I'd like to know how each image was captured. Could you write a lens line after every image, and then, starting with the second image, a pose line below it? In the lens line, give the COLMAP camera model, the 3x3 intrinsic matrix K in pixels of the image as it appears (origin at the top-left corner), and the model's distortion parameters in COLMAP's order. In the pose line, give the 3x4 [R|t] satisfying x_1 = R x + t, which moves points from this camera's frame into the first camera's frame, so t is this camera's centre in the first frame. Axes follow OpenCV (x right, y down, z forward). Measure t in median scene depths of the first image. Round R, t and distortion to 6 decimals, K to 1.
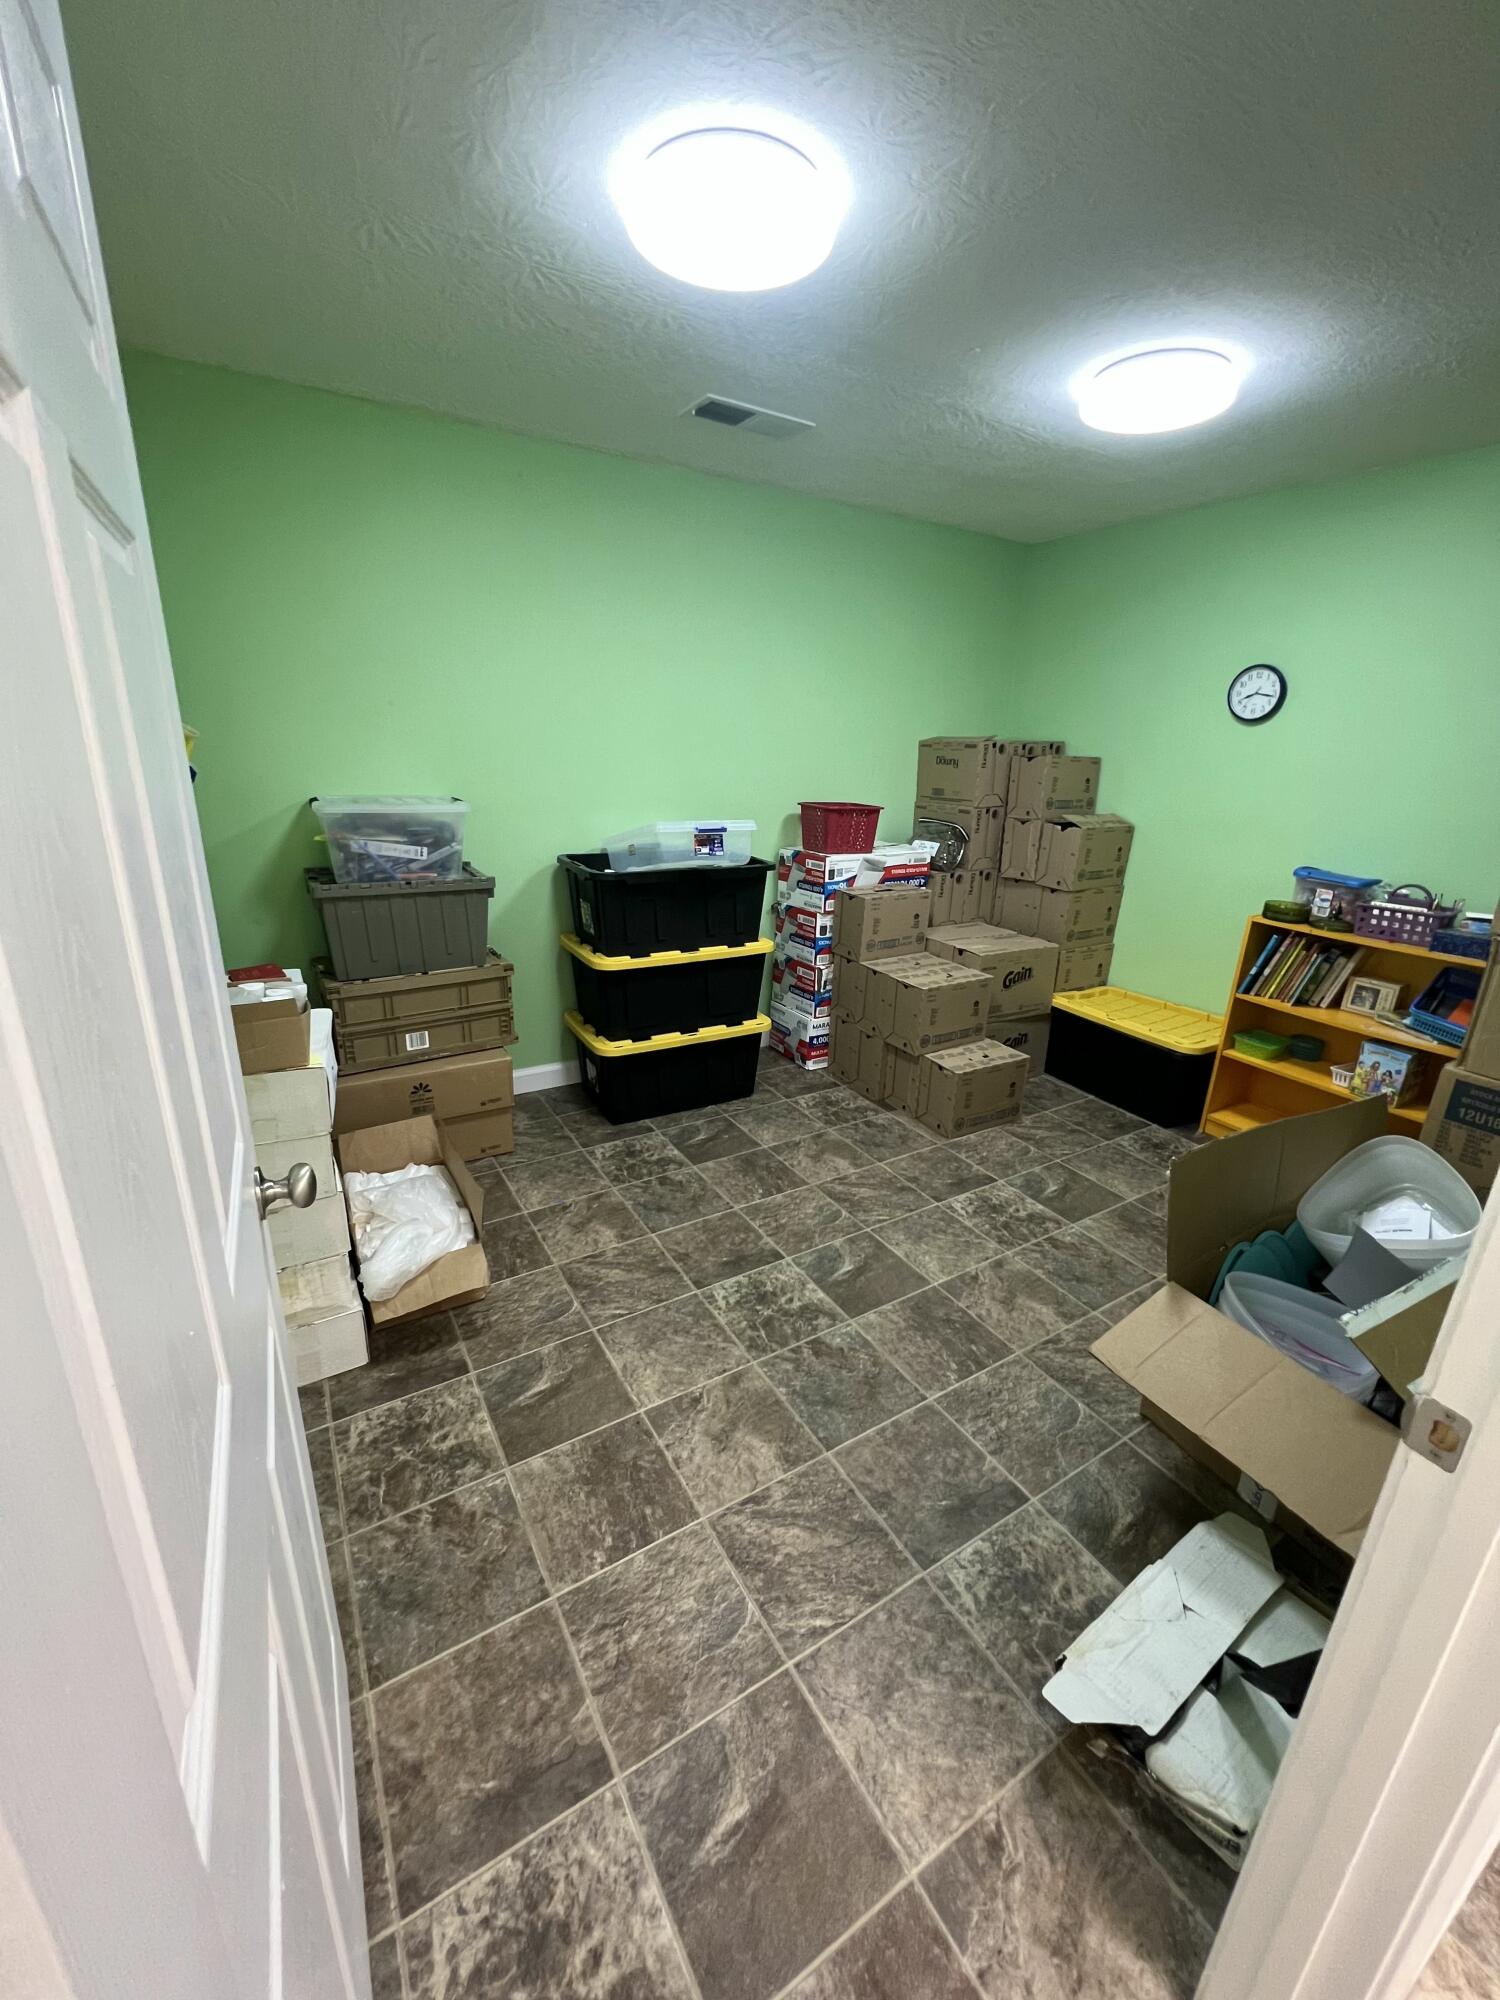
lens RADIAL K [[788.7, 0, 749.8], [0, 788.7, 996.1], [0, 0, 1]] dist [-0.003126, -0.000502]
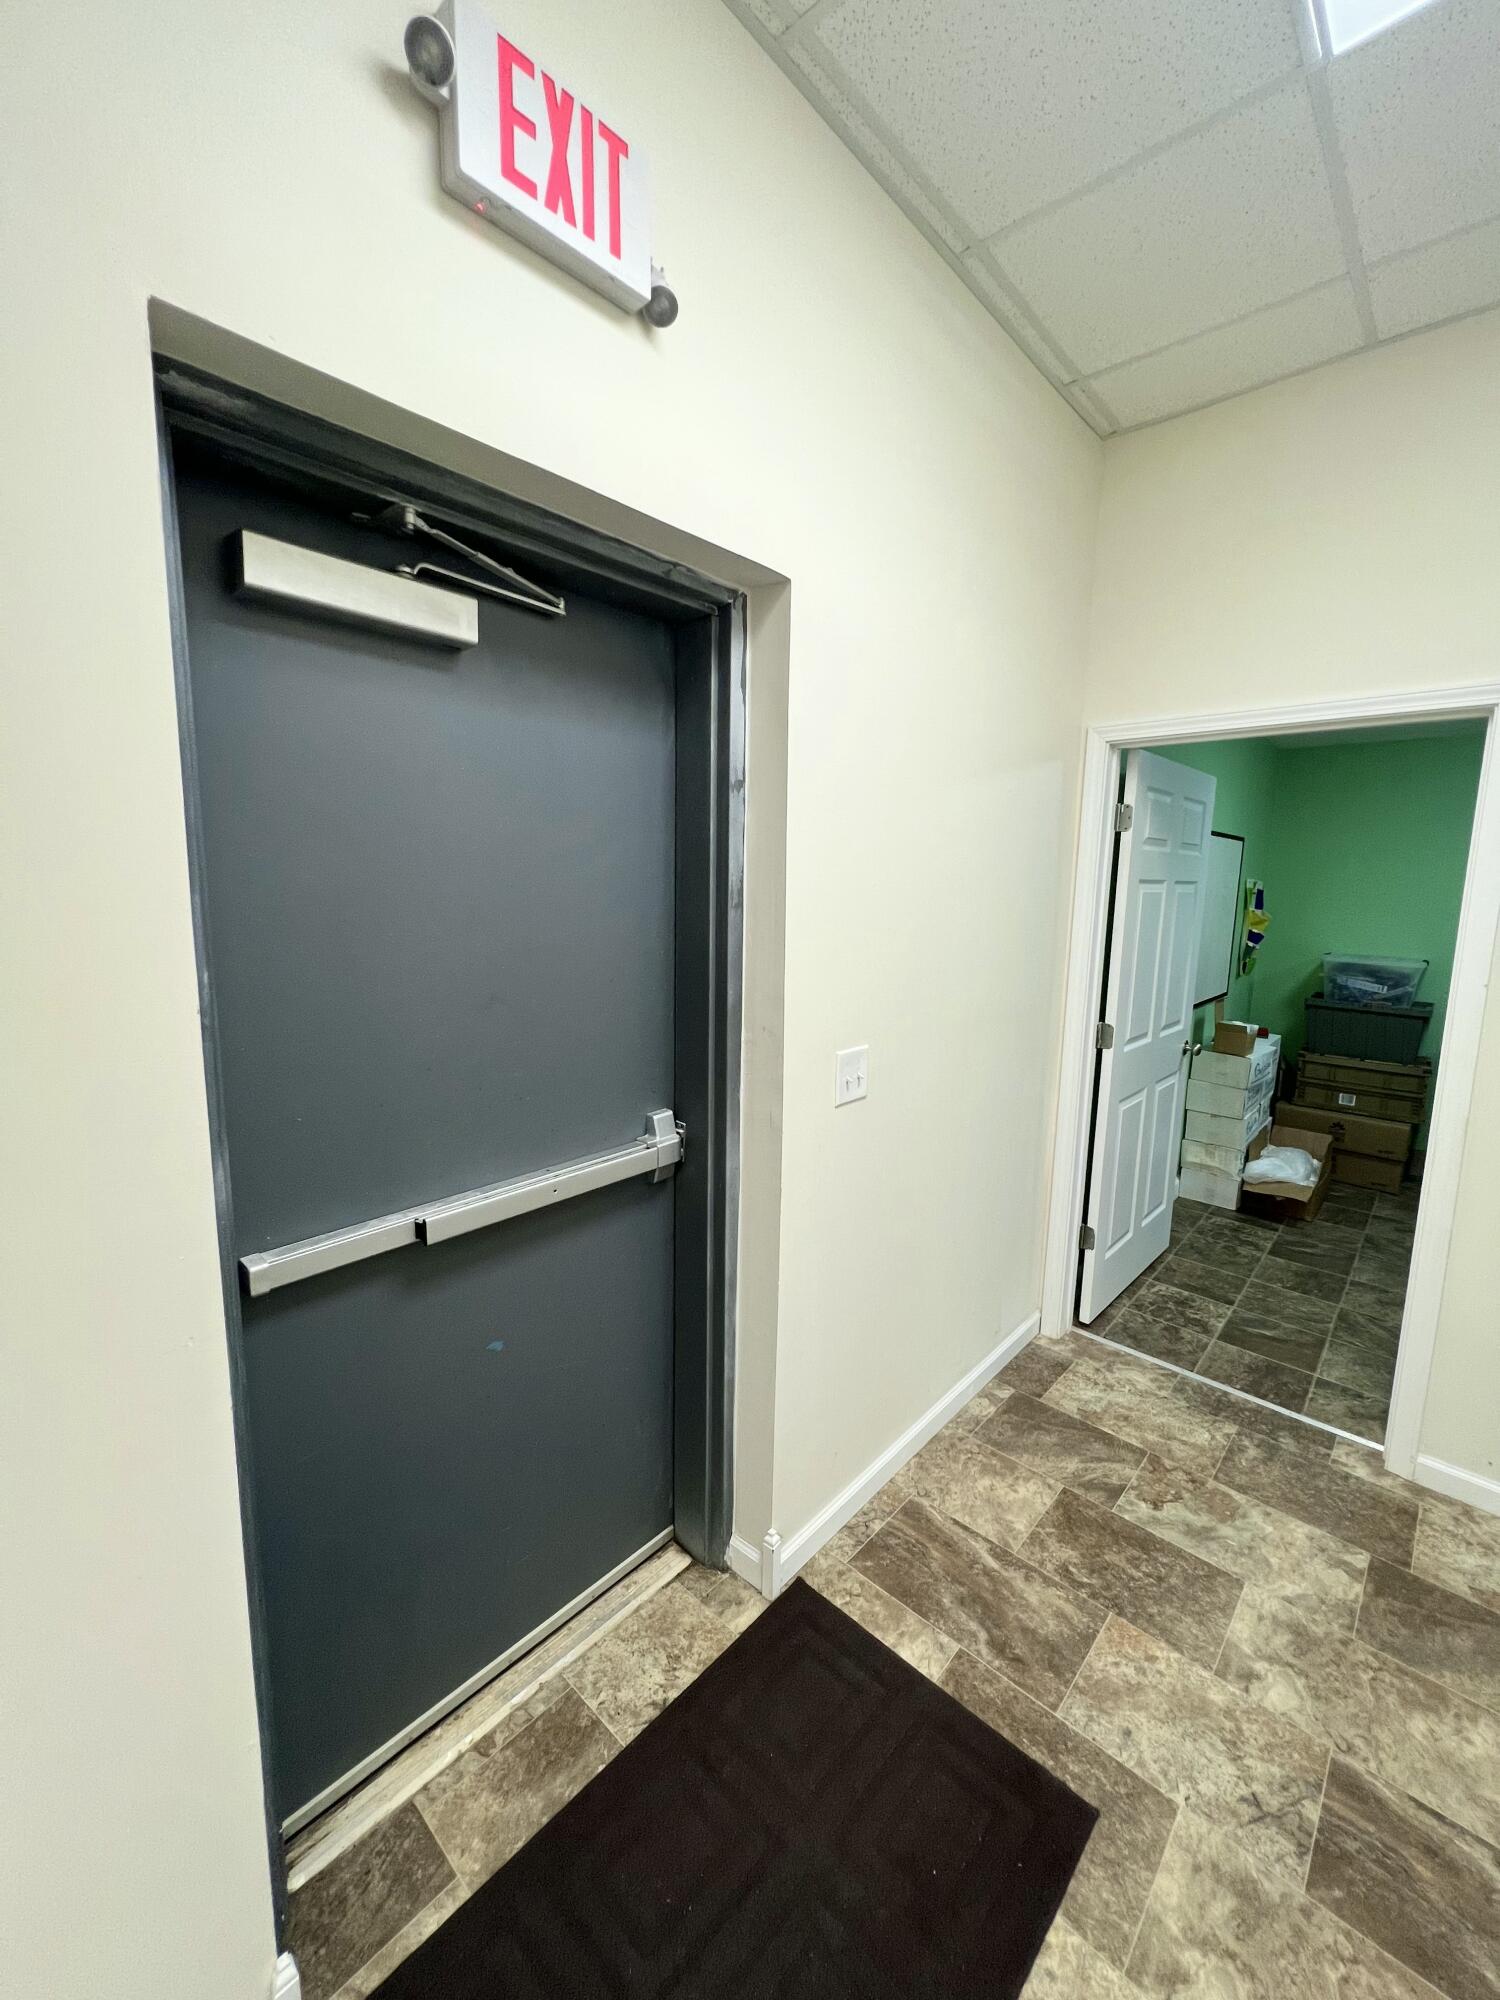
lens RADIAL K [[788.7, 0, 749.8], [0, 788.7, 996.1], [0, 0, 1]] dist [-0.003126, -0.000502]
pose [[0.268939, 0.109110, -0.956957, 1.061220], [-0.305997, 0.951766, 0.022522, 0.263792], [0.913256, 0.286769, 0.289355, -0.901640]]
